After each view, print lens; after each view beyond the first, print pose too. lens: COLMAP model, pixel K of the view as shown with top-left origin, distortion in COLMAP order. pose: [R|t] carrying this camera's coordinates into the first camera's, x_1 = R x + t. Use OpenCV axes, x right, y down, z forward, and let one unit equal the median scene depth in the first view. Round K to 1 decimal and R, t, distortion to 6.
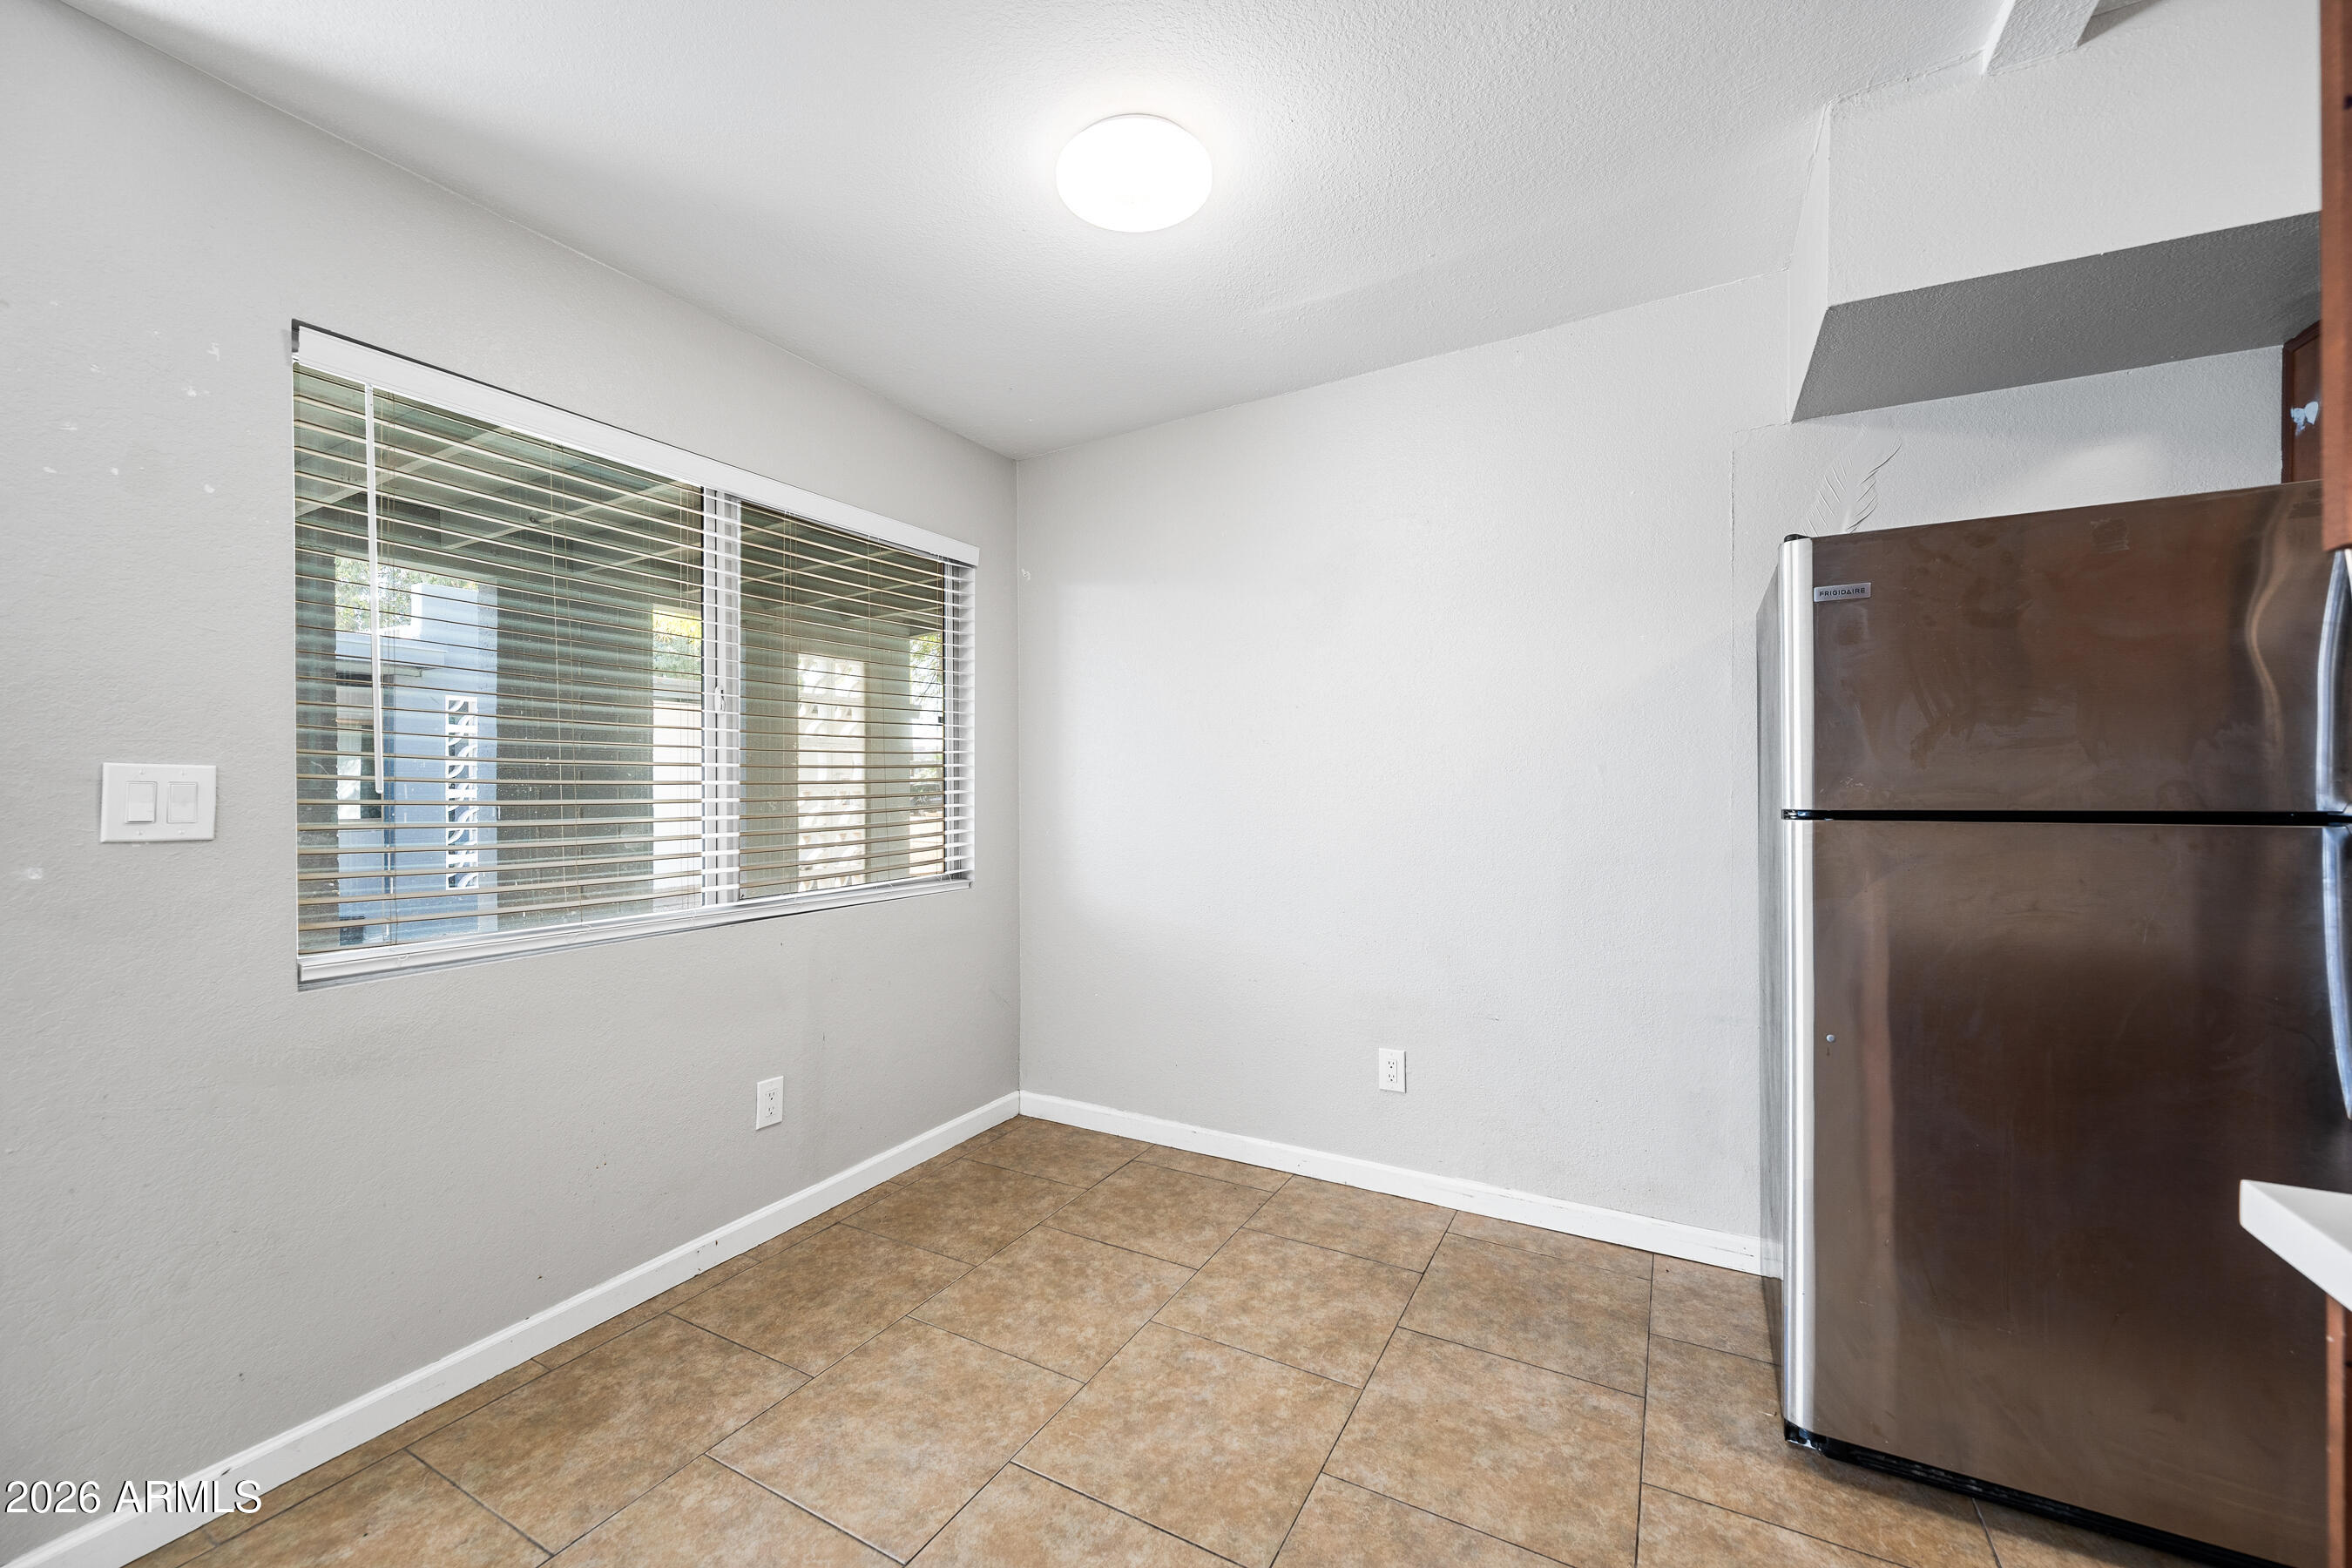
lens RADIAL K [[926.2, 0, 1172.2], [0, 926.2, 780.7], [0, 0, 1]] dist [0.000498, 0.000174]
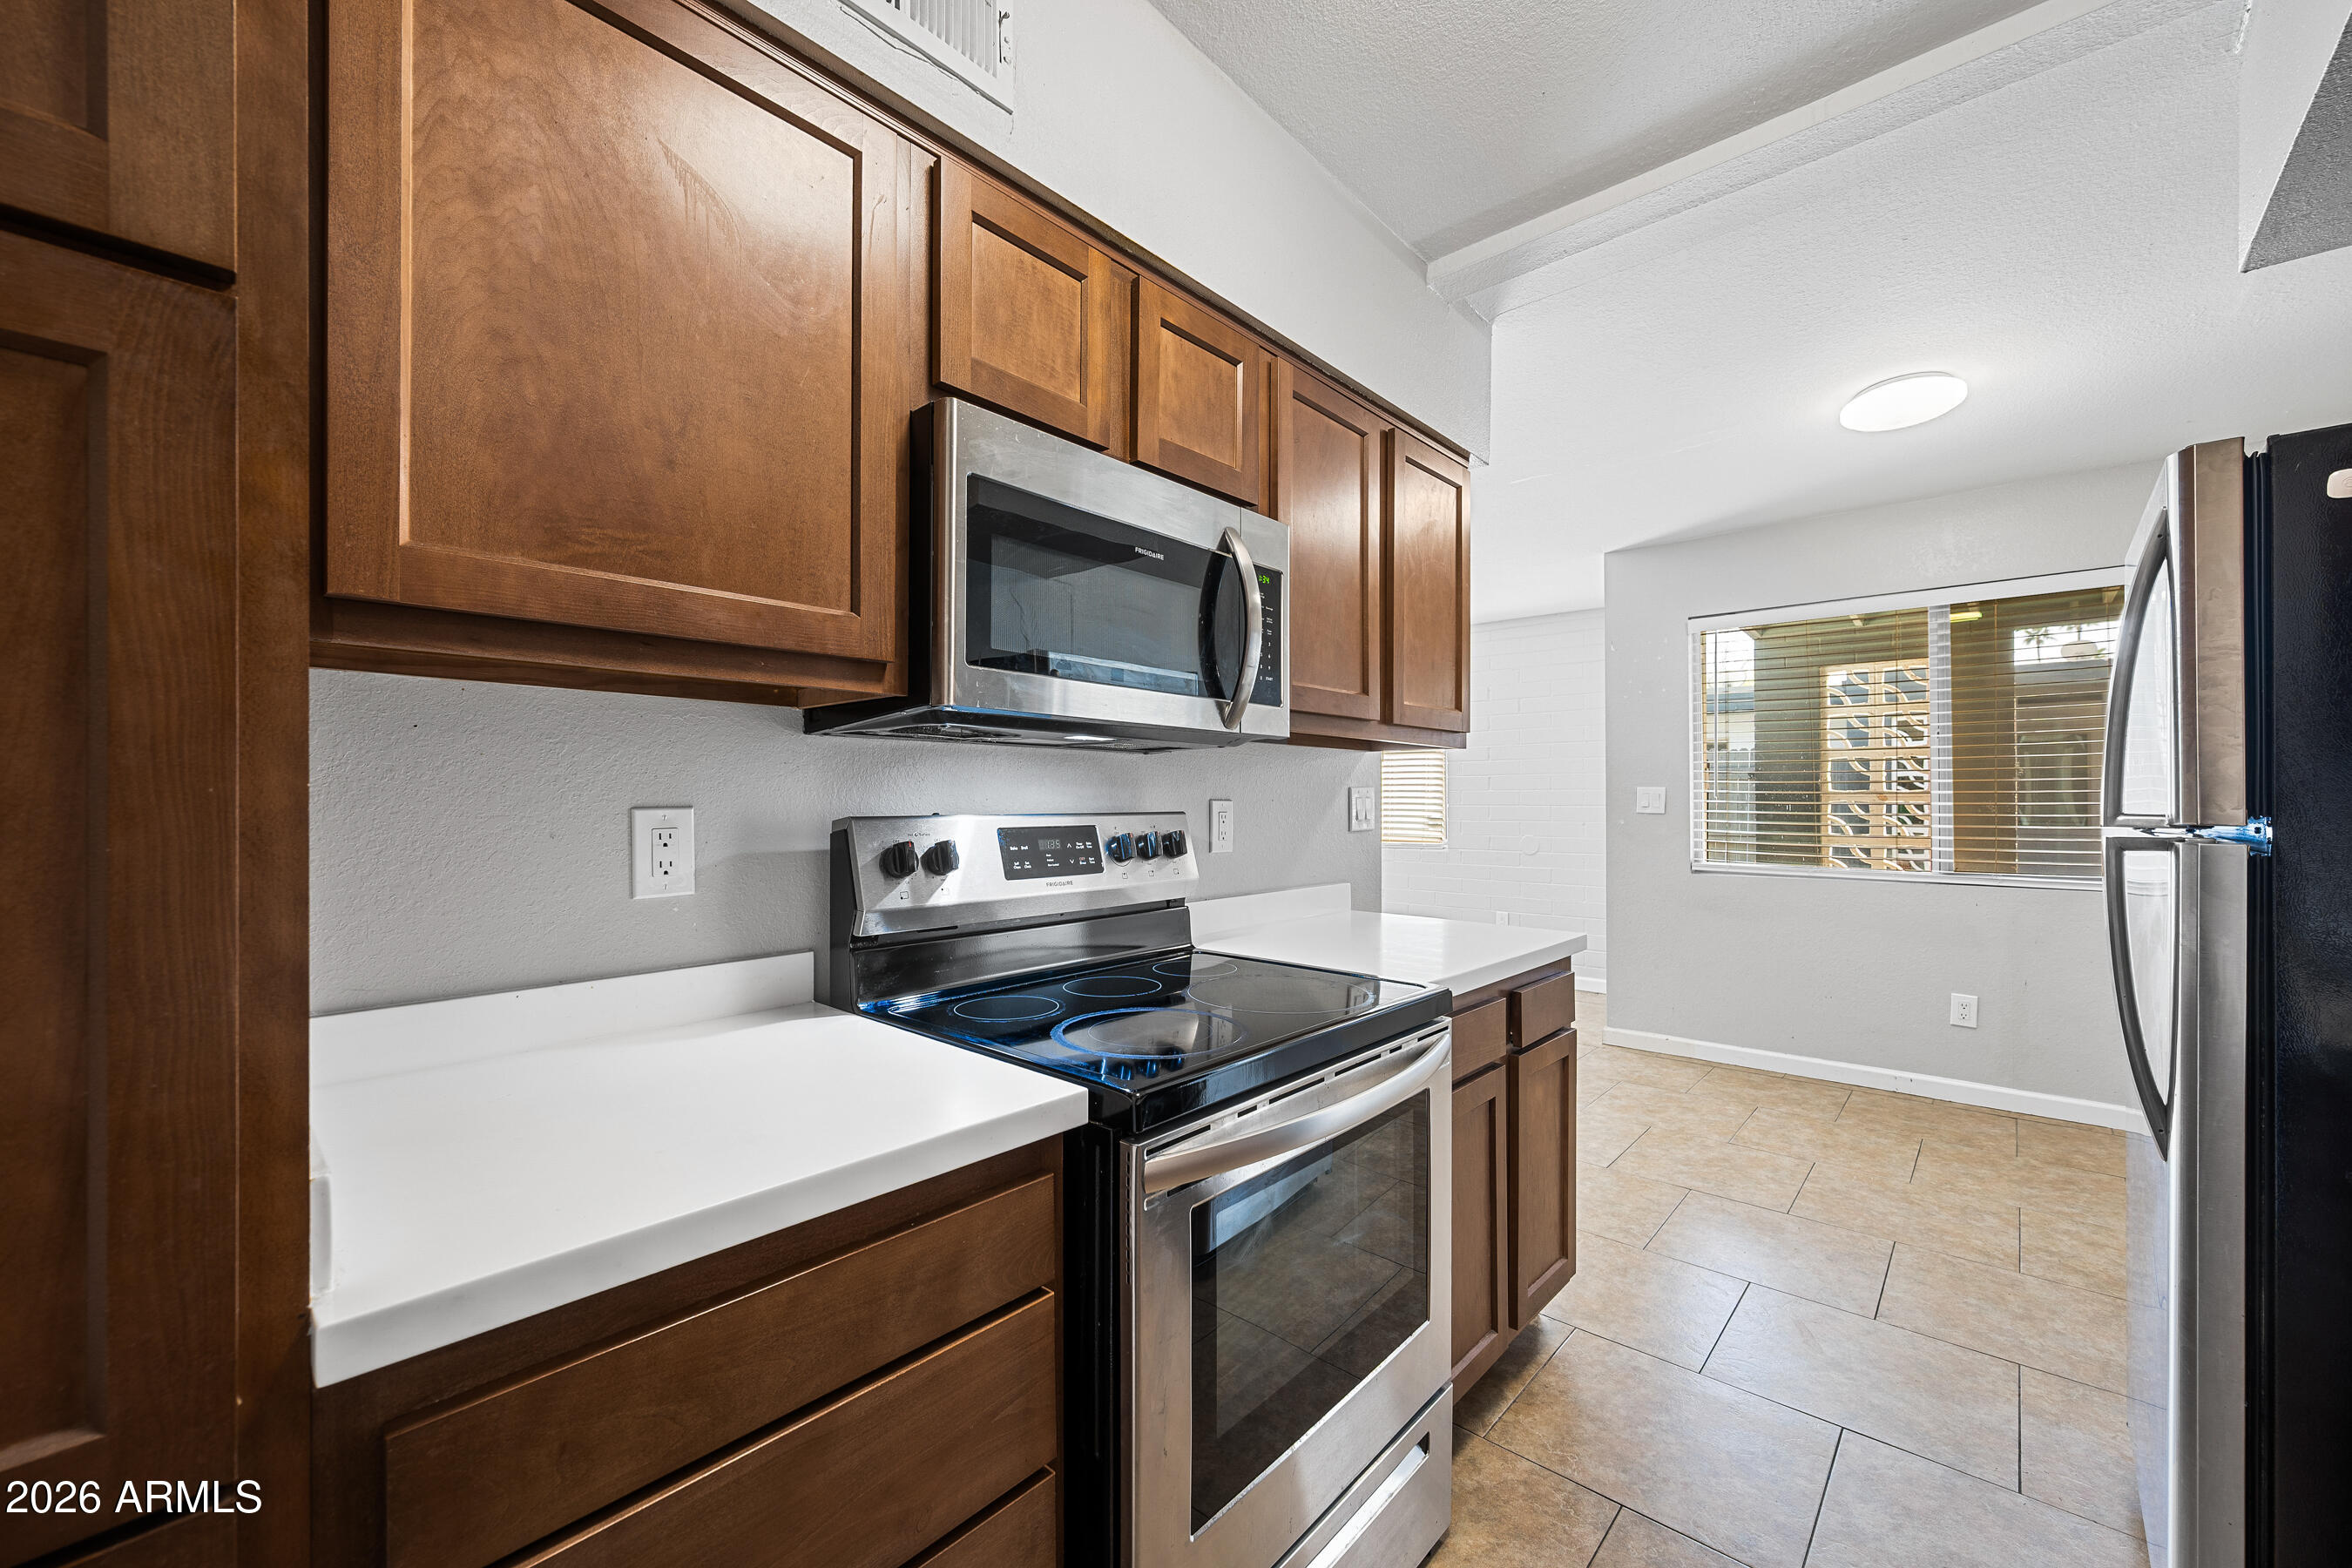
lens RADIAL K [[926.2, 0, 1169.4], [0, 926.2, 803.4], [0, 0, 1]] dist [0.000498, 0.000174]
pose [[-0.235083, 0.014105, -0.971873, 1.600442], [0.001160, 0.999898, 0.014231, 0.002651], [0.971975, 0.002218, -0.235075, 0.165101]]
